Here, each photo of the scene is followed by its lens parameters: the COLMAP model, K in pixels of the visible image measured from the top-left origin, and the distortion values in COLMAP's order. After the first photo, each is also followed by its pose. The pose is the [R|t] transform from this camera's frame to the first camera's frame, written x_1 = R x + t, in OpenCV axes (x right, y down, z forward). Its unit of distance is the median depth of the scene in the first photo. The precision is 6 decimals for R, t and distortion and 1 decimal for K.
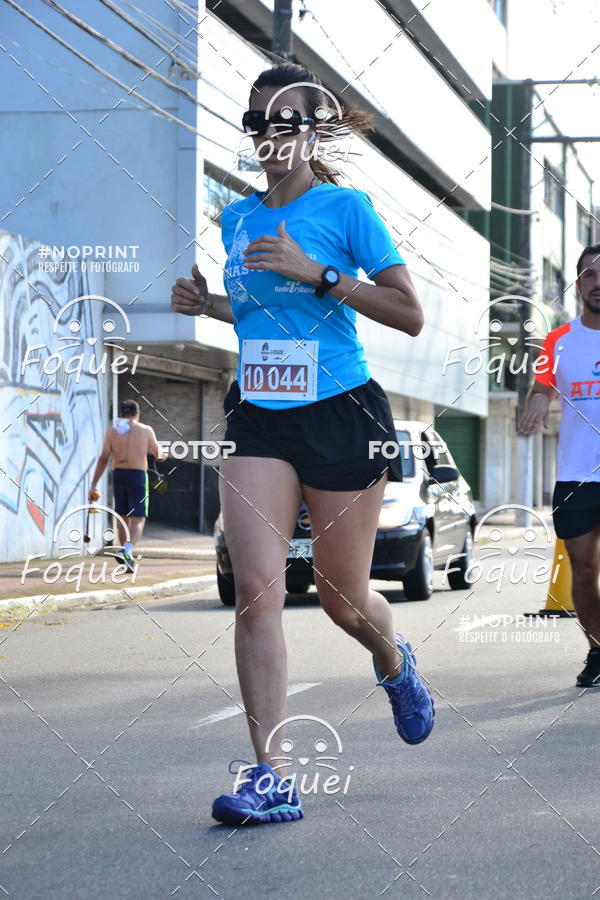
lens RADIAL K [[3243.5, 0, 267.9], [0, 3243.5, 377.4], [0, 0, 1]] dist [0.387609, -0.292964]
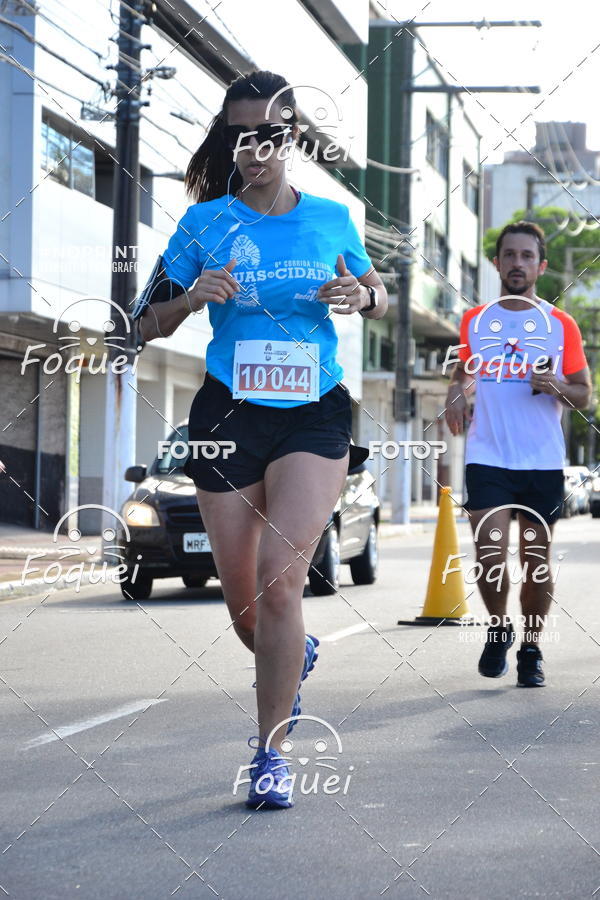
lens RADIAL K [[2948.0, 0, 355.3], [0, 2948.0, 440.1], [0, 0, 1]] dist [0.178675, 1.341809]
pose [[0.999687, 0.005785, 0.024333, 0.046311], [-0.006321, 0.999738, 0.022008, 0.005299], [-0.024200, -0.022155, 0.999462, 0.191516]]
